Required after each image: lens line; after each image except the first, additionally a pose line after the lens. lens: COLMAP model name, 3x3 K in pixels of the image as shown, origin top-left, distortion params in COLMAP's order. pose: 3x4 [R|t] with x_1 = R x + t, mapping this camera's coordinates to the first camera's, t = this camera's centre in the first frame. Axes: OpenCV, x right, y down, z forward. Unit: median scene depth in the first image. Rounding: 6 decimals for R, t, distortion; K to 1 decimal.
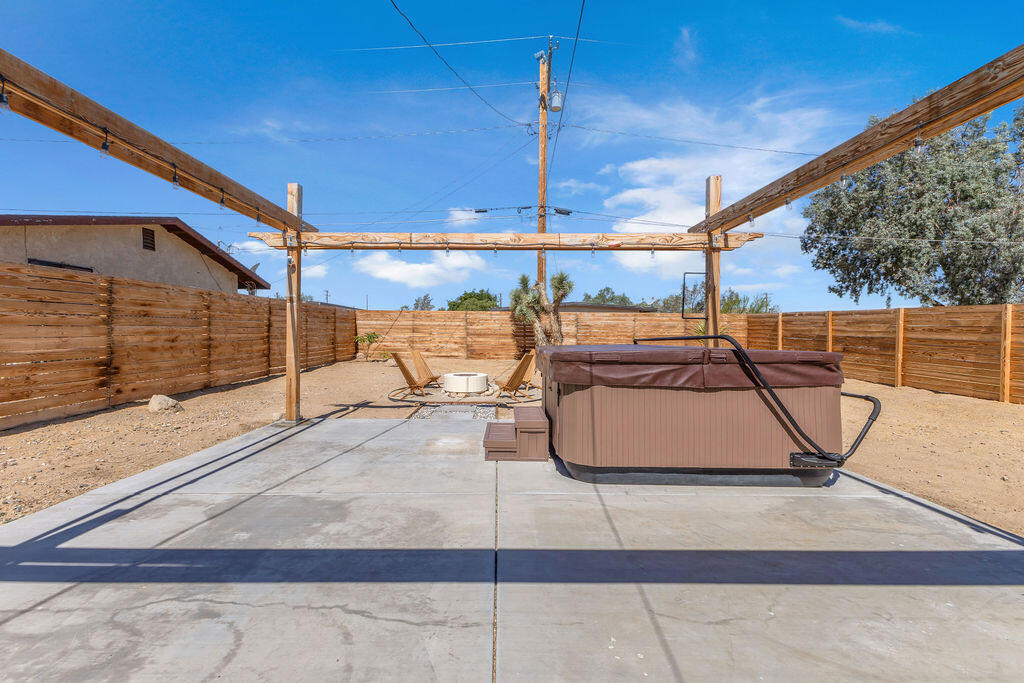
lens RADIAL K [[446.3, 0, 509.3], [0, 446.3, 333.8], [0, 0, 1]] dist [0.007440, -0.000119]
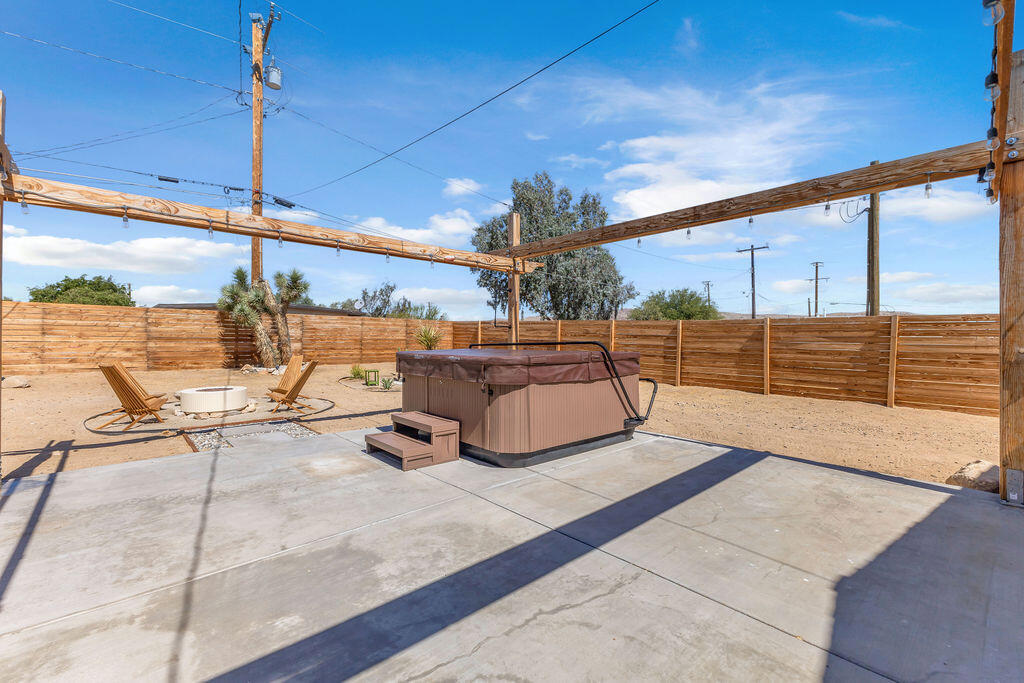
lens RADIAL K [[433.9, 0, 505.4], [0, 433.9, 339.1], [0, 0, 1]] dist [0.008274, 0.000004]
pose [[0.742200, -0.002516, 0.670174, -0.153797], [-0.001761, 0.999982, 0.005705, -0.002816], [-0.670176, -0.005415, 0.742182, 0.044794]]
